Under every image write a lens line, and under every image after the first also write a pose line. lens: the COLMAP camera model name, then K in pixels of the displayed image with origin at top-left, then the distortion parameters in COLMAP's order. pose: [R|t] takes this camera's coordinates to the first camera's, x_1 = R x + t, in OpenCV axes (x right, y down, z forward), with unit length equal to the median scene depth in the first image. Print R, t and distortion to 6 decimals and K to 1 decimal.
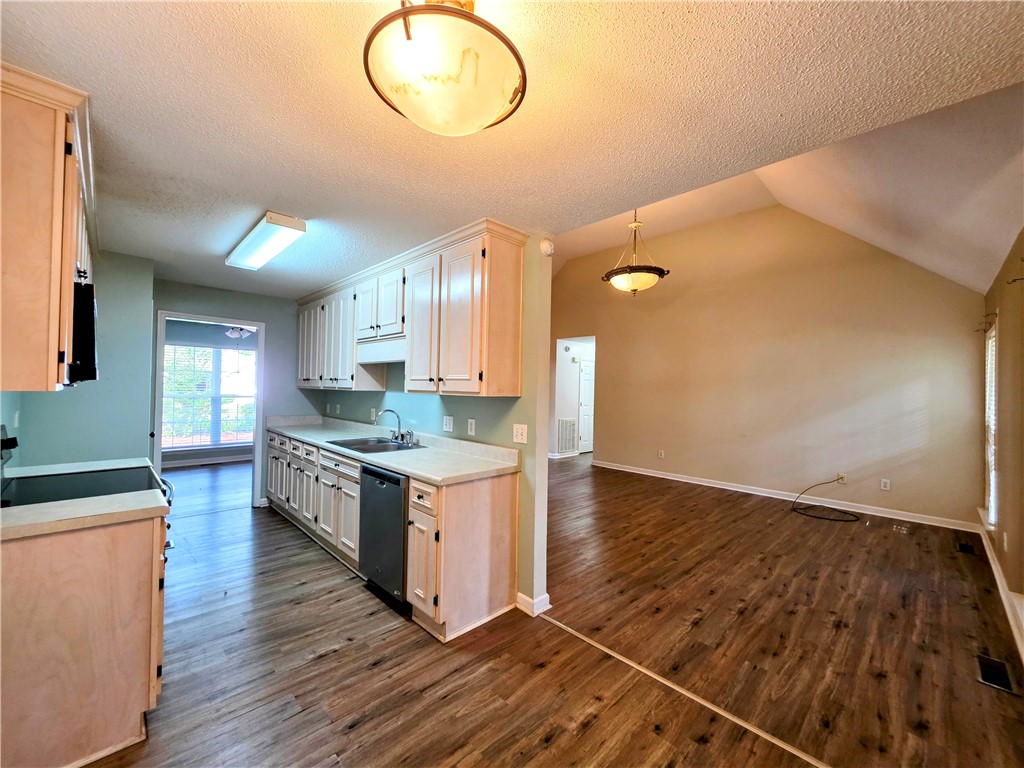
lens RADIAL K [[416.8, 0, 515.6], [0, 416.8, 385.5], [0, 0, 1]] dist [0.000813, -0.001614]
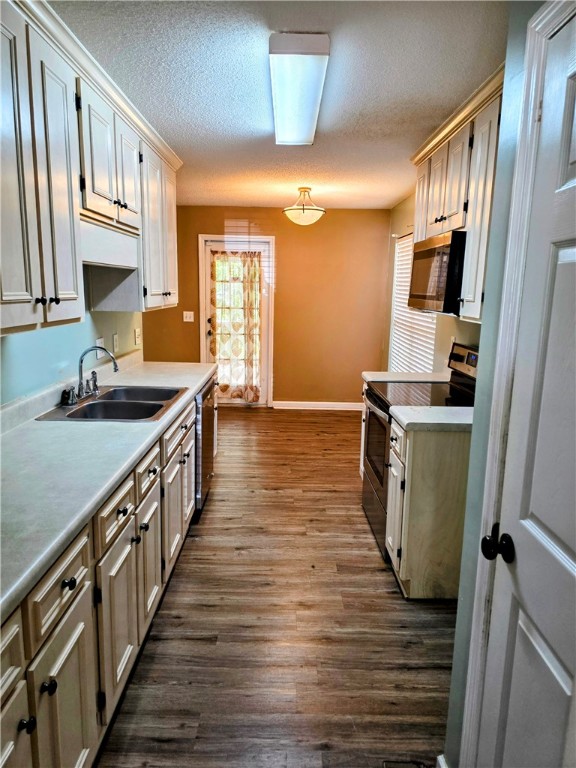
lens RADIAL K [[519.4, 0, 288.8], [0, 519.4, 382.6], [0, 0, 1]] dist [0.044024, -0.036836]
pose [[-0.721919, -0.141816, 0.677289, -1.315658], [-0.024937, 0.983470, 0.179346, -0.036742], [-0.691528, 0.112584, -0.713522, 1.740806]]
